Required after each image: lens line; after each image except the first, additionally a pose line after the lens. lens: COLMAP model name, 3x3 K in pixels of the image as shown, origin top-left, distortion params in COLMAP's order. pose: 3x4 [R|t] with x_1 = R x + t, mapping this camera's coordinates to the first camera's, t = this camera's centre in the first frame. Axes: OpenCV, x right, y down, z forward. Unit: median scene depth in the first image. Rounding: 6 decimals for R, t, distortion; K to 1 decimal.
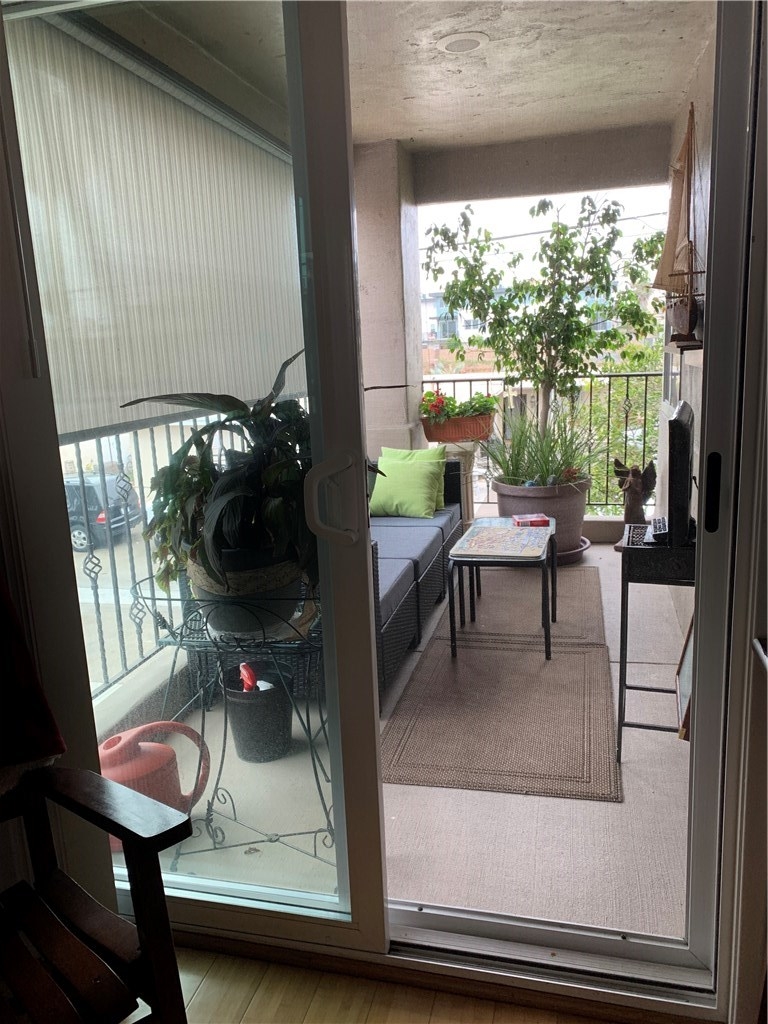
lens RADIAL K [[779.4, 0, 380.1], [0, 779.4, 512.8], [0, 0, 1]] dist [0.053937, -0.053217]
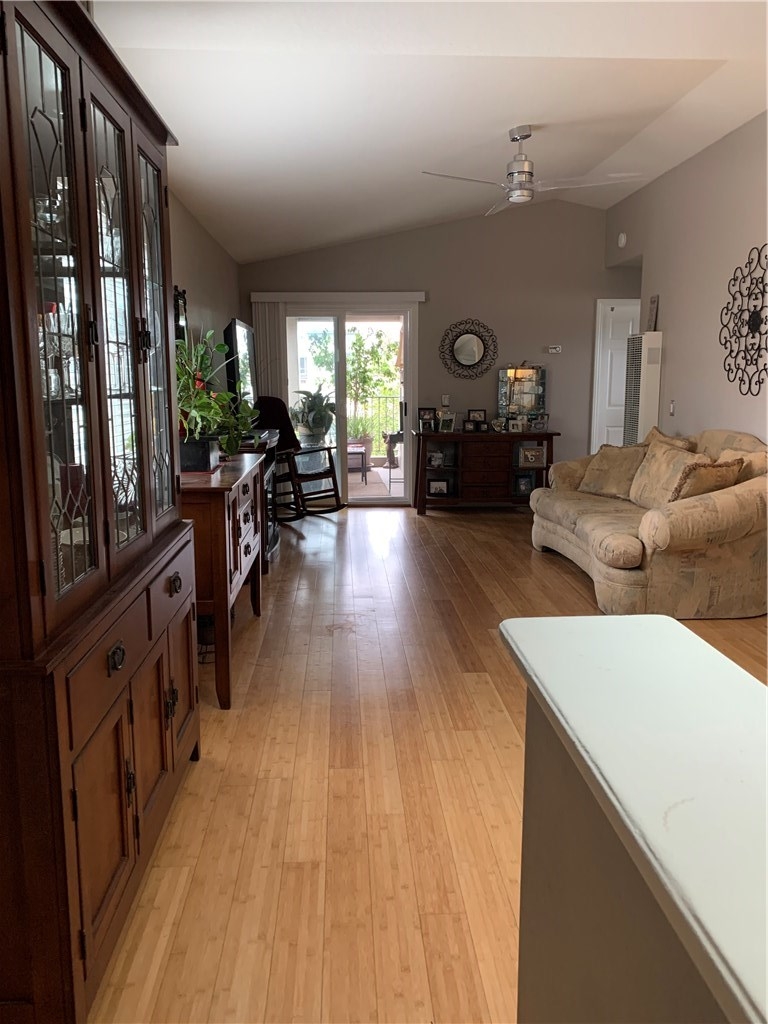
lens RADIAL K [[779.4, 0, 375.9], [0, 779.4, 510.6], [0, 0, 1]] dist [0.053937, -0.053217]
pose [[0.947737, -0.012167, 0.318822, -0.525828], [0.027142, 0.998725, -0.042569, 0.298499], [-0.317897, 0.048998, 0.946858, -1.357437]]
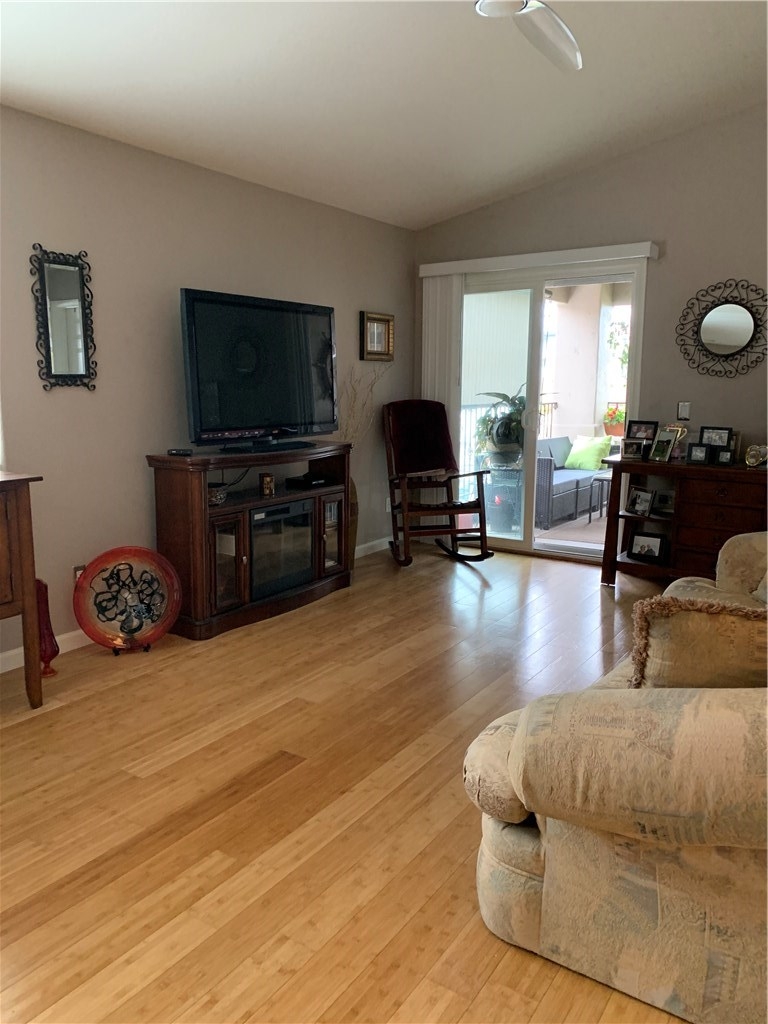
lens RADIAL K [[779.4, 0, 380.1], [0, 779.4, 505.7], [0, 0, 1]] dist [0.053937, -0.053217]
pose [[0.946617, 0.098823, -0.306840, 0.152236], [-0.111953, 0.993388, -0.025441, 0.189074], [0.302297, 0.058435, 0.951421, -0.934415]]
